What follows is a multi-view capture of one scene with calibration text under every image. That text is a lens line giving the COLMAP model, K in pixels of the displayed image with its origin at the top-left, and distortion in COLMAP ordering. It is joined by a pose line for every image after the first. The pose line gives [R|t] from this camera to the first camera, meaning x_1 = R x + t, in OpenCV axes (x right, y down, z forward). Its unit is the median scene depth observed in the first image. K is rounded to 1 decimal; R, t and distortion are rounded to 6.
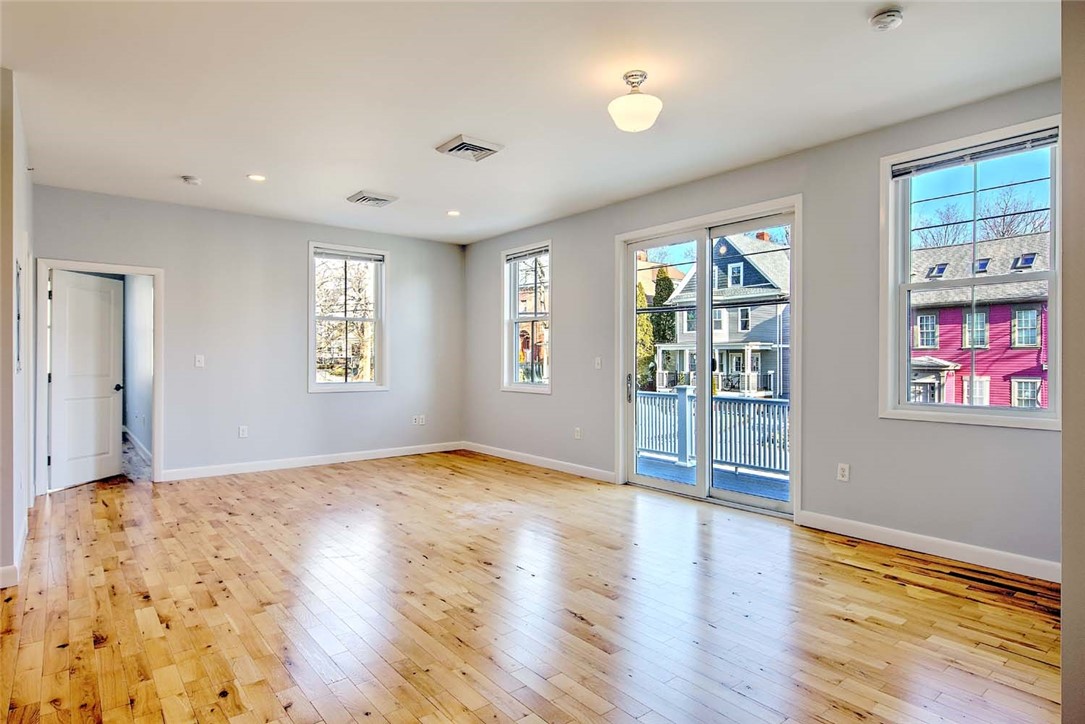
lens RADIAL K [[594.0, 0, 547.6], [0, 594.0, 359.6], [0, 0, 1]] dist [0.022215, -0.002660]
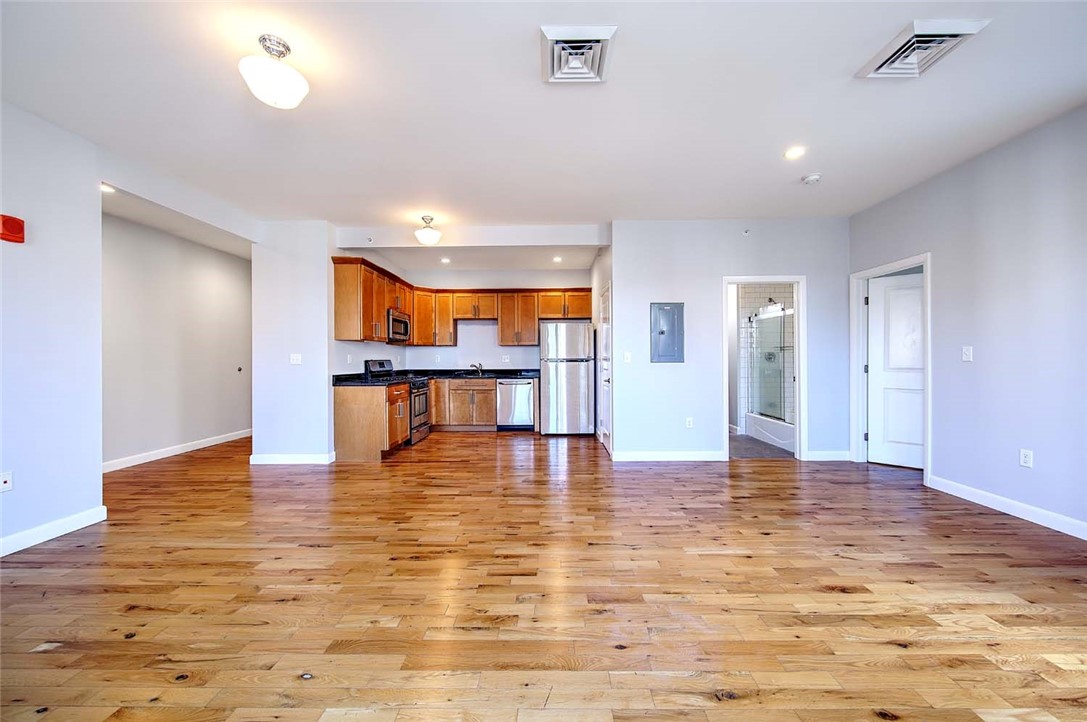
lens RADIAL K [[403.1, 0, 547.0], [0, 403.1, 361.7], [0, 0, 1]] dist [0.000486, -0.000529]
pose [[-0.641018, 0.003379, -0.767518, 0.233280], [0.003664, 0.999992, 0.001343, 0.012698], [0.767517, -0.001951, -0.641026, 1.129001]]
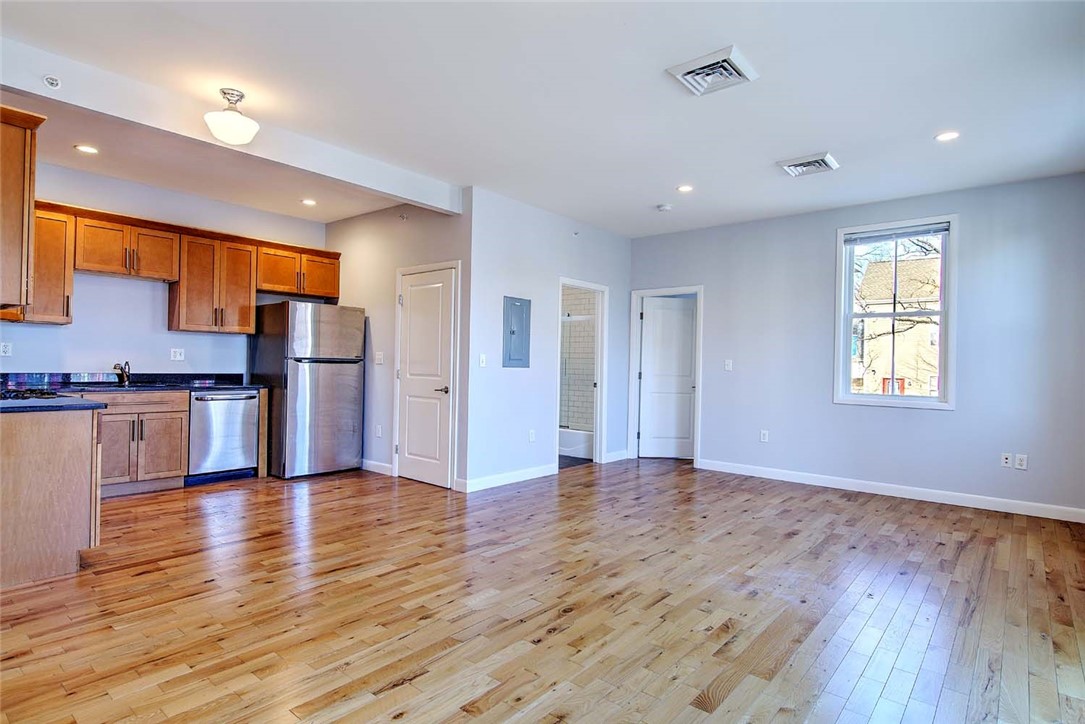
lens RADIAL K [[571.4, 0, 547.5], [0, 571.4, 363.3], [0, 0, 1]] dist [0.005331, -0.003657]
pose [[0.191607, -0.001202, -0.981471, 0.462750], [-0.018736, 0.999813, -0.004882, 0.012826], [0.981293, 0.019324, 0.191549, 0.591539]]
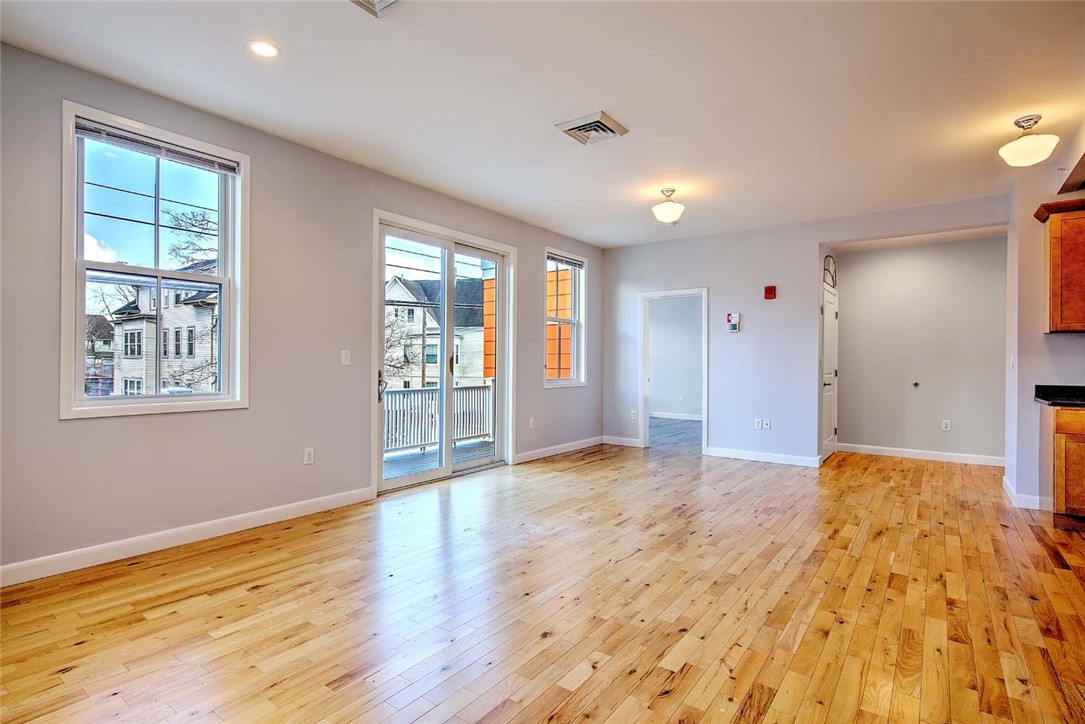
lens RADIAL K [[527.9, 0, 546.7], [0, 527.9, 356.3], [0, 0, 1]] dist [0.010503, -0.000184]
pose [[-0.246997, 0.004944, 0.969004, -0.811691], [-0.005746, 0.999962, -0.006567, 0.008138], [-0.968999, -0.007189, -0.246959, 1.121024]]
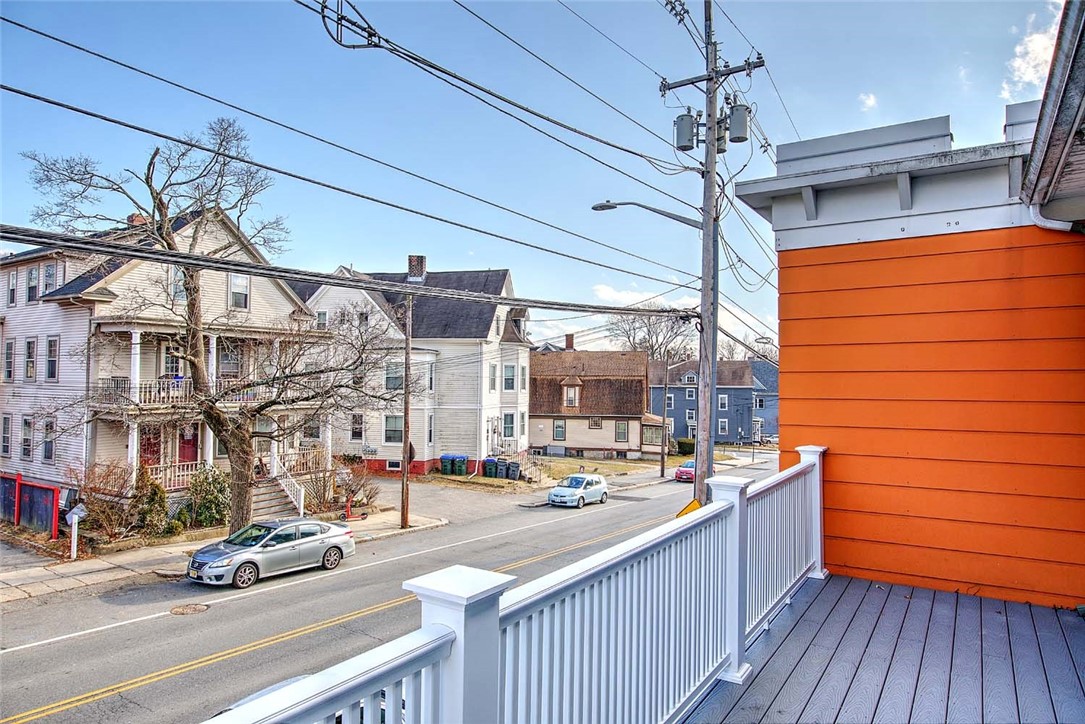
lens RADIAL K [[687.1, 0, 542.7], [0, 687.1, 370.2], [0, 0, 1]] dist [0.000507, -0.000260]
pose [[-0.305429, 0.013216, 0.952123, -0.007768], [-0.009749, 0.999808, -0.017005, -0.030781], [-0.952165, -0.014476, -0.305241, 1.633904]]
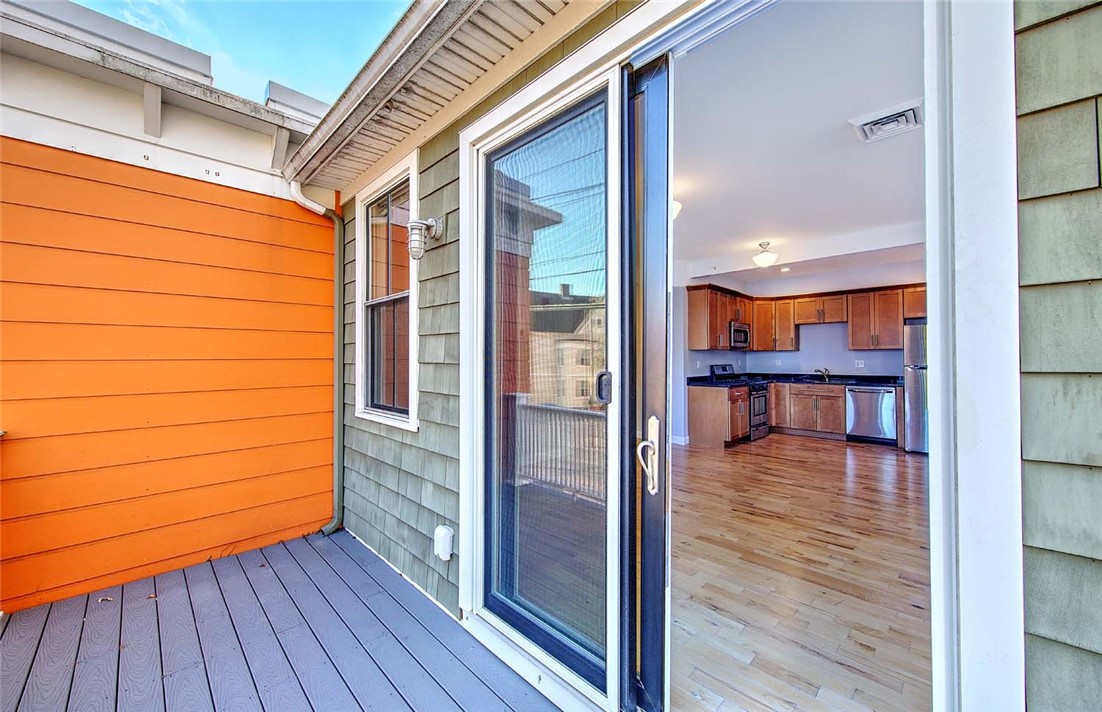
lens RADIAL K [[414.3, 0, 549.6], [0, 414.3, 353.3], [0, 0, 1]] dist [0.001643, -0.000109]
pose [[-0.995931, -0.001918, -0.090101, 0.360922], [-0.000468, 0.999870, -0.016113, -0.008362], [0.090120, -0.016006, -0.995802, 1.360378]]
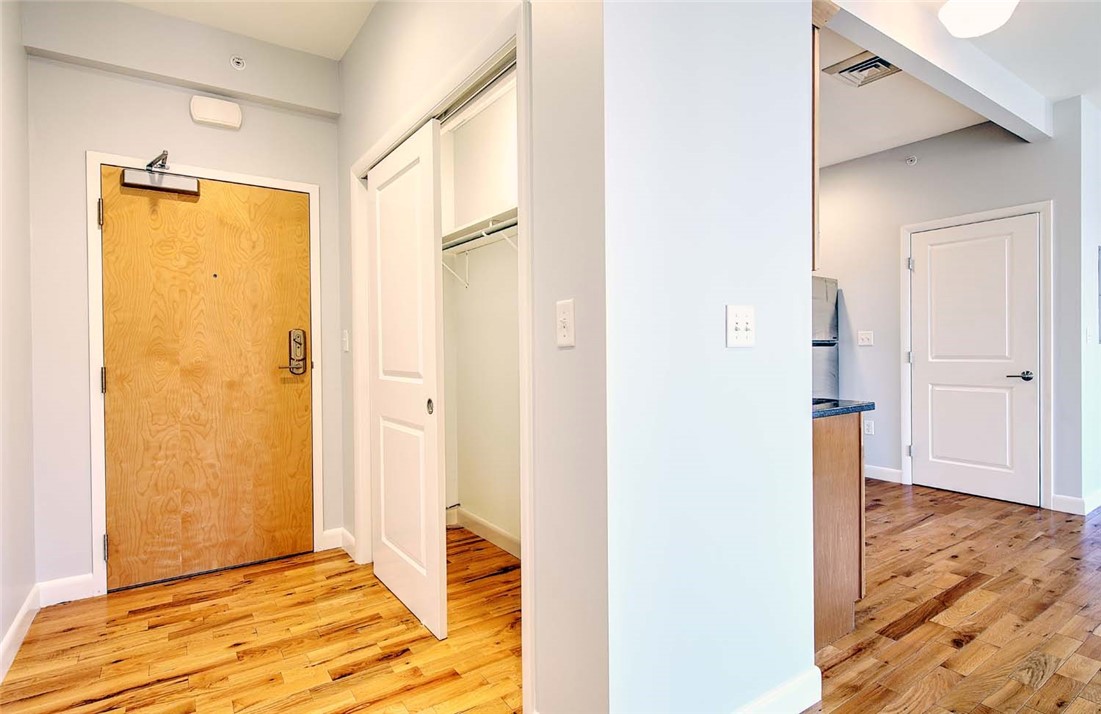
lens RADIAL K [[559.0, 0, 544.8], [0, 559.0, 353.6], [0, 0, 1]] dist [0.005153, 0.000032]
pose [[-0.089145, 0.005009, -0.996006, 0.226971], [0.011370, 0.999927, 0.004011, 0.018630], [0.995954, -0.010967, -0.089195, 0.012227]]
